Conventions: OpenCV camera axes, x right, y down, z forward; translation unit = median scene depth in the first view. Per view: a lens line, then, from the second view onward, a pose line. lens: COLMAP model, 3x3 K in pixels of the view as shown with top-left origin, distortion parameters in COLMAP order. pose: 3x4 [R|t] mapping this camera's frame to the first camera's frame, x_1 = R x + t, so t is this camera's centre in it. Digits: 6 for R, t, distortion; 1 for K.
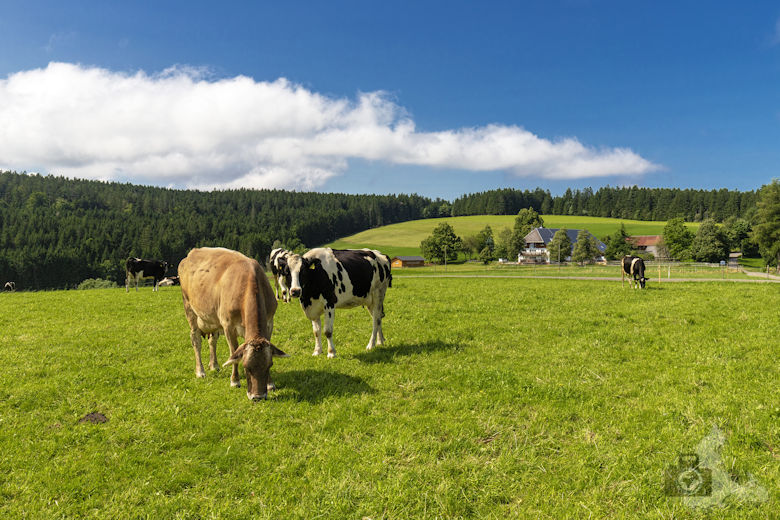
lens RADIAL K [[754.3, 0, 388.3], [0, 754.3, 259.9], [0, 0, 1]] dist [0.006671, 0.000000]
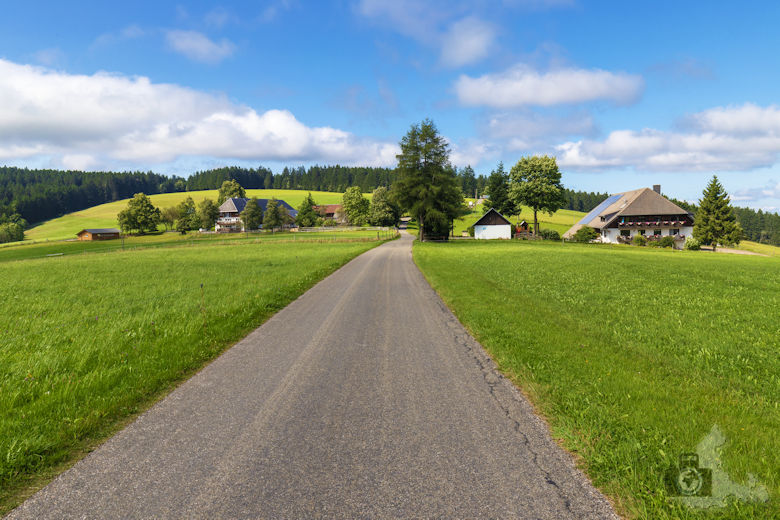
lens RADIAL K [[585.4, 0, 390.9], [0, 585.4, 260.2], [0, 0, 1]] dist [-0.006437, -0.003639]
pose [[0.926821, -0.051387, 0.371970, 0.089212], [0.030013, 0.997560, 0.063030, -0.000450], [-0.374301, -0.047254, 0.926102, 0.151119]]
